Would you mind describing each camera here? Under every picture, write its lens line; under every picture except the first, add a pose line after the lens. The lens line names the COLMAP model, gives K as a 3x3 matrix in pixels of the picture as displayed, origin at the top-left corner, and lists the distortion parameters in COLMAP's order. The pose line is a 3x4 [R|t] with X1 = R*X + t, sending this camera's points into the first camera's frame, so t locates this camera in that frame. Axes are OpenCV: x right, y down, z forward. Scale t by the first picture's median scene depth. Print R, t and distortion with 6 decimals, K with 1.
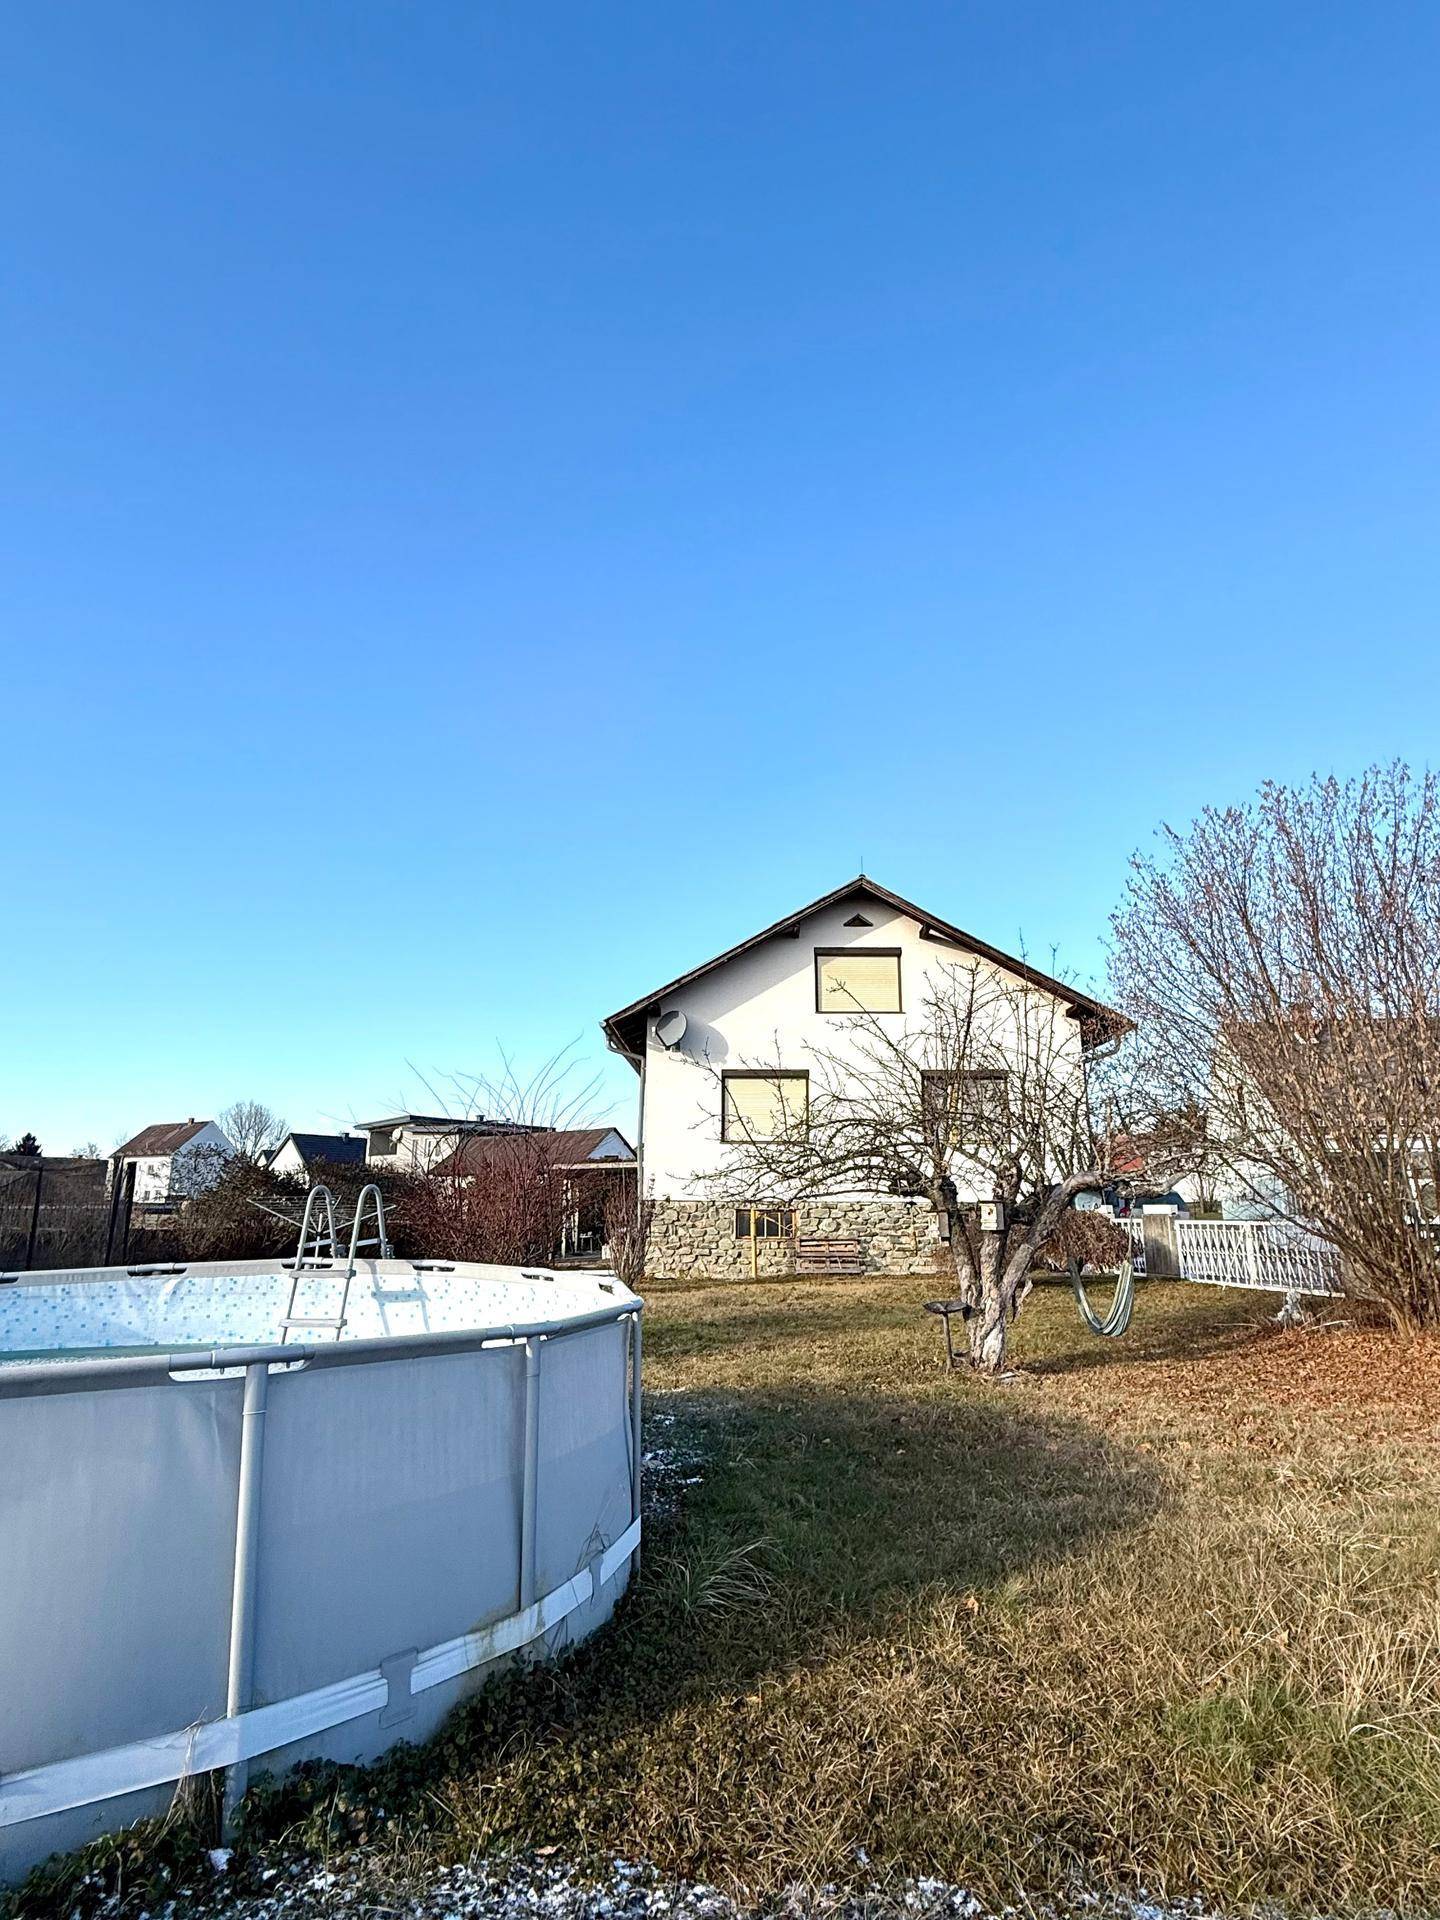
lens RADIAL K [[1036.1, 0, 725.0], [0, 1036.1, 949.8], [0, 0, 1]] dist [-0.002112, -0.000981]
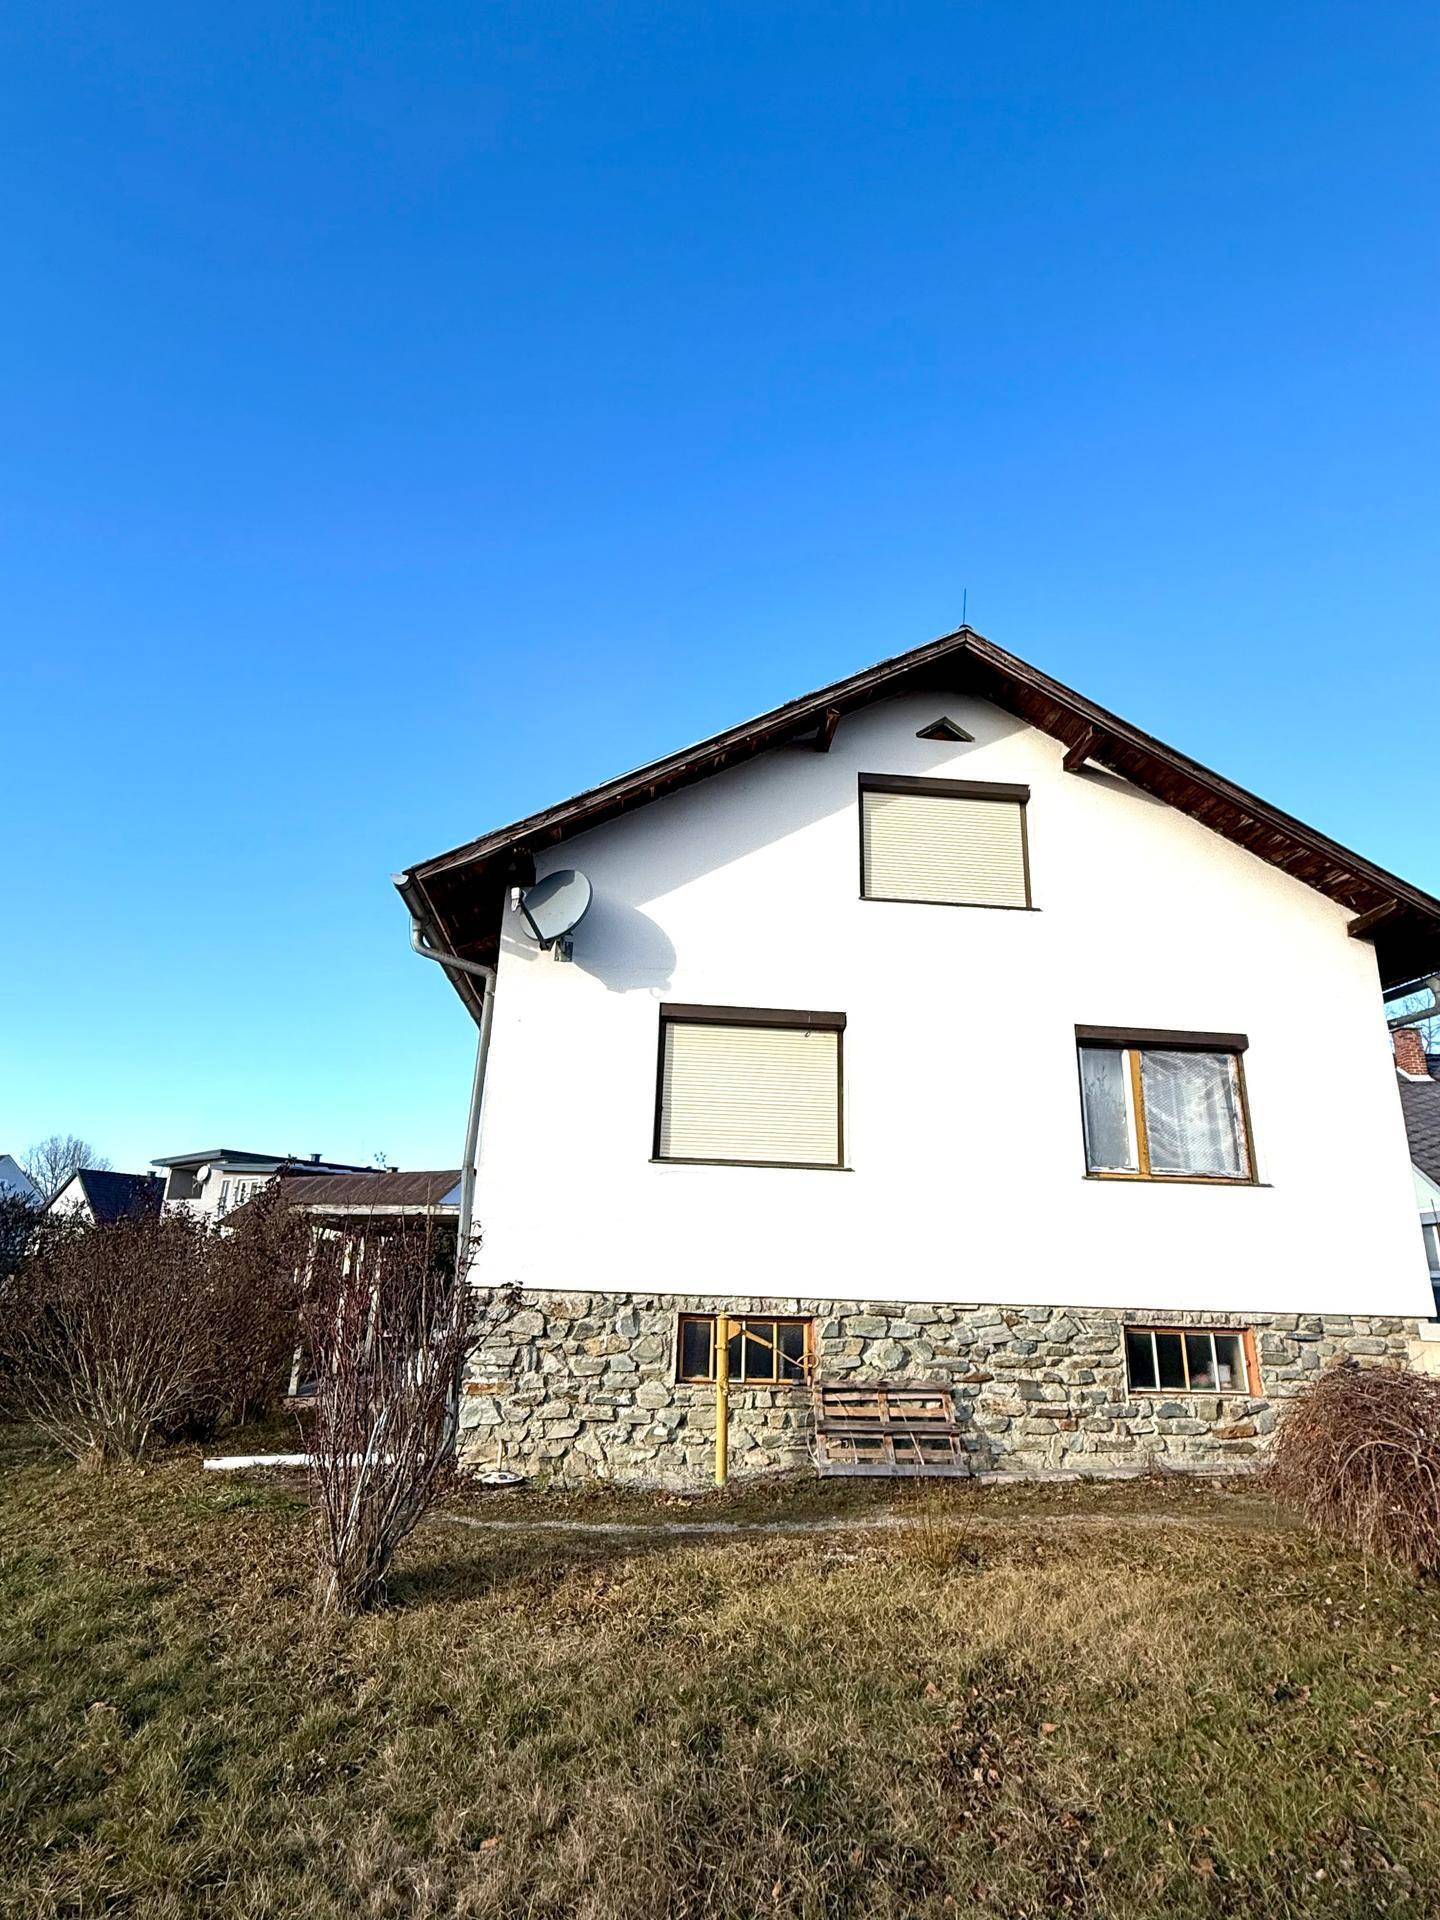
lens RADIAL K [[1036.1, 0, 722.2], [0, 1036.1, 957.0], [0, 0, 1]] dist [-0.002112, -0.000981]
pose [[0.993682, 0.056496, 0.096973, -0.021691], [-0.051342, 0.997174, -0.054843, 0.119215], [-0.099798, 0.049517, 0.993775, 0.537367]]
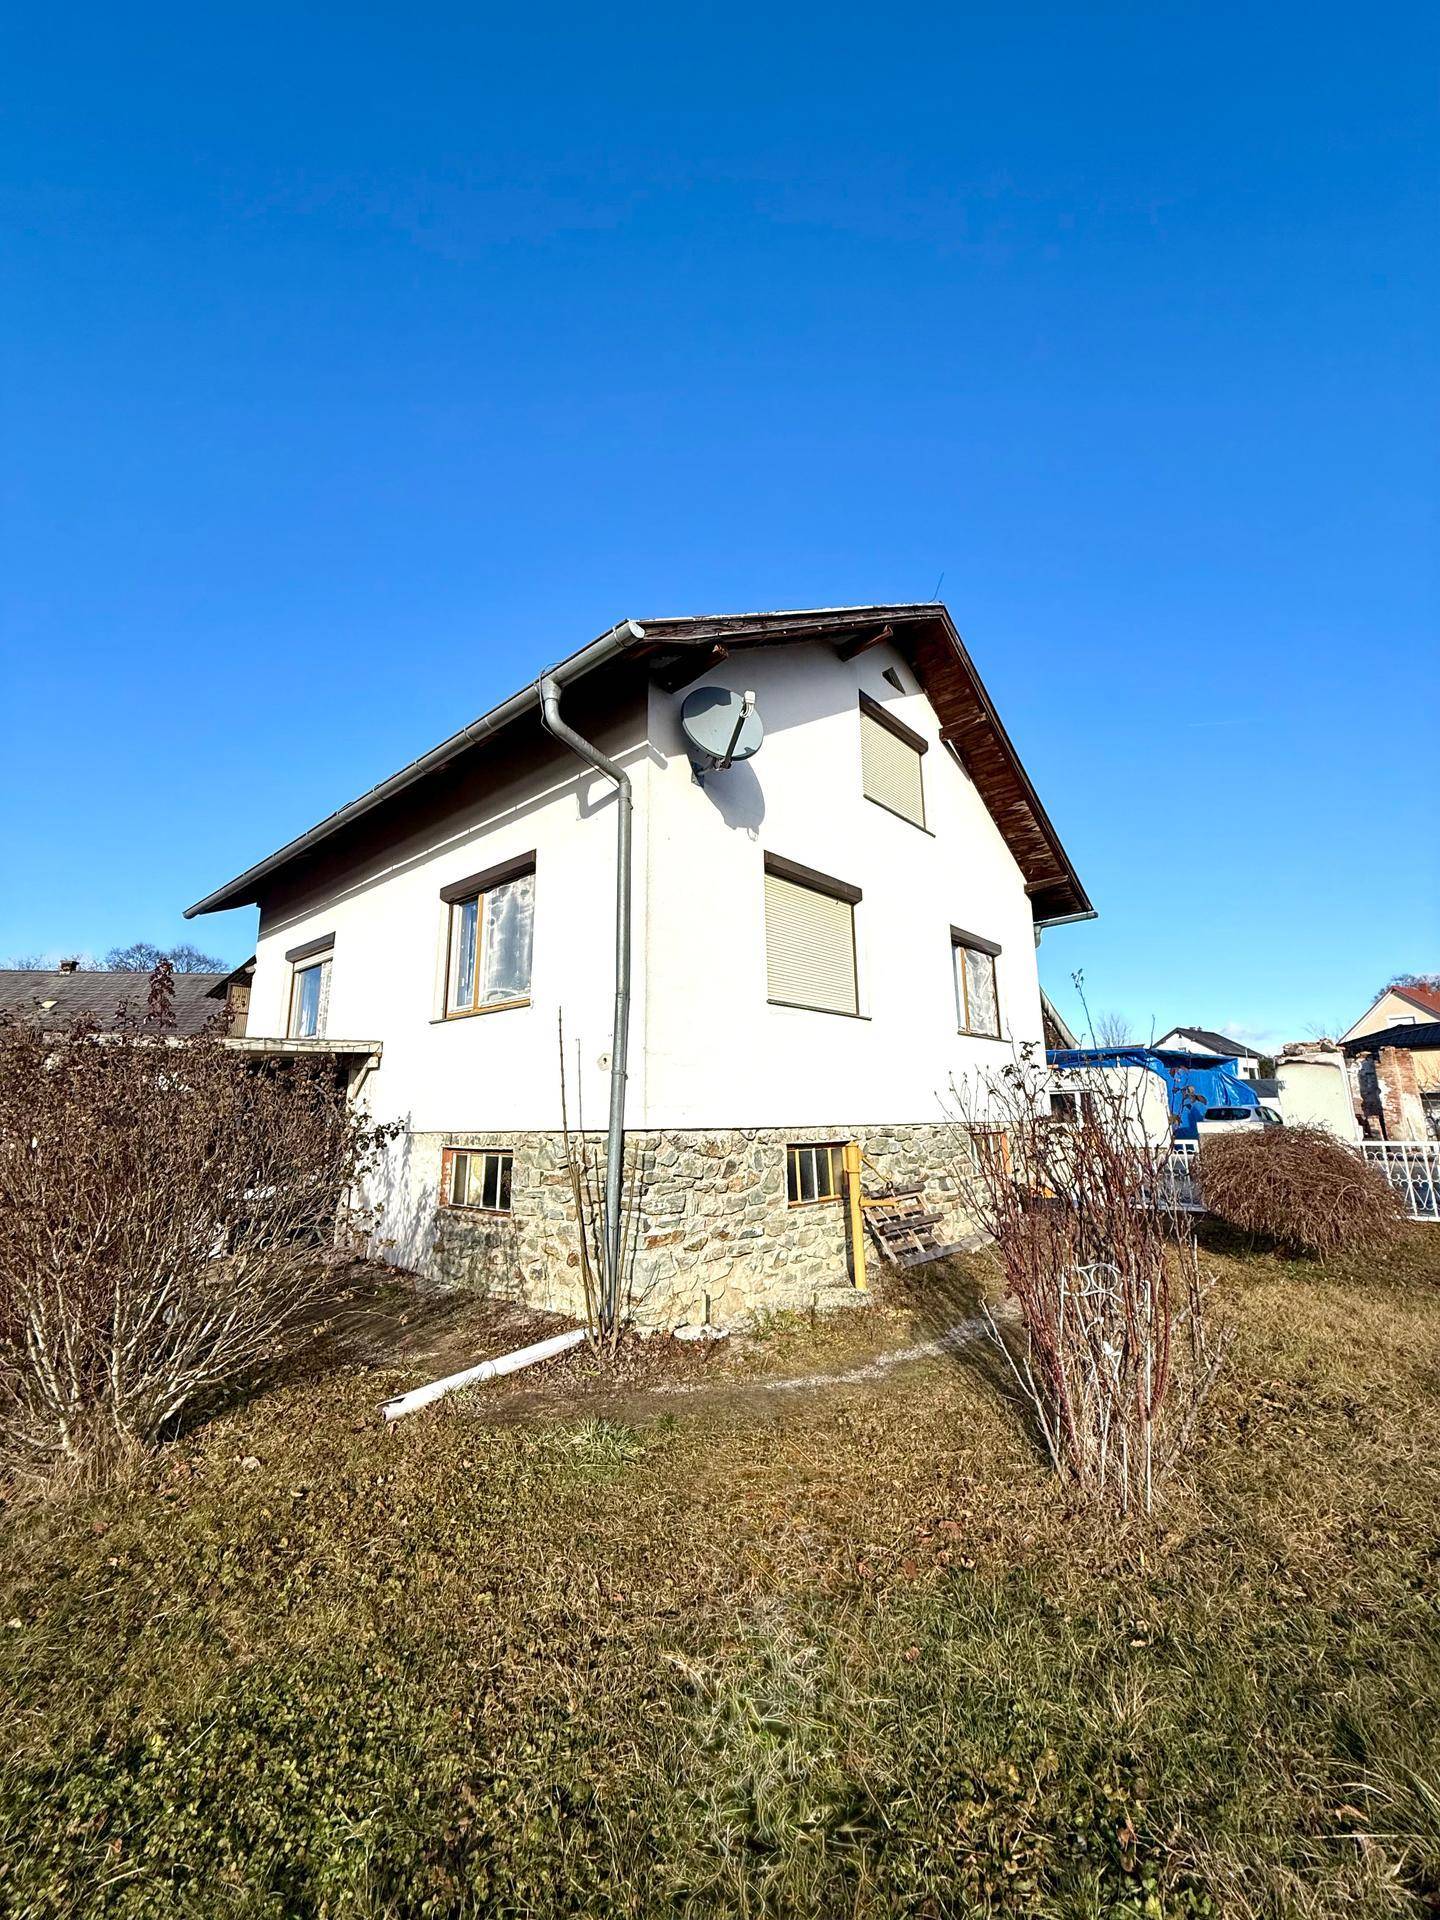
lens RADIAL K [[756.8, 0, 710.0], [0, 756.8, 958.7], [0, 0, 1]] dist [-0.026465, 0.001182]
pose [[0.669883, 0.140339, 0.729082, -0.263876], [-0.170176, 0.984854, -0.033214, 0.180326], [-0.722701, -0.101823, 0.683620, 0.779466]]
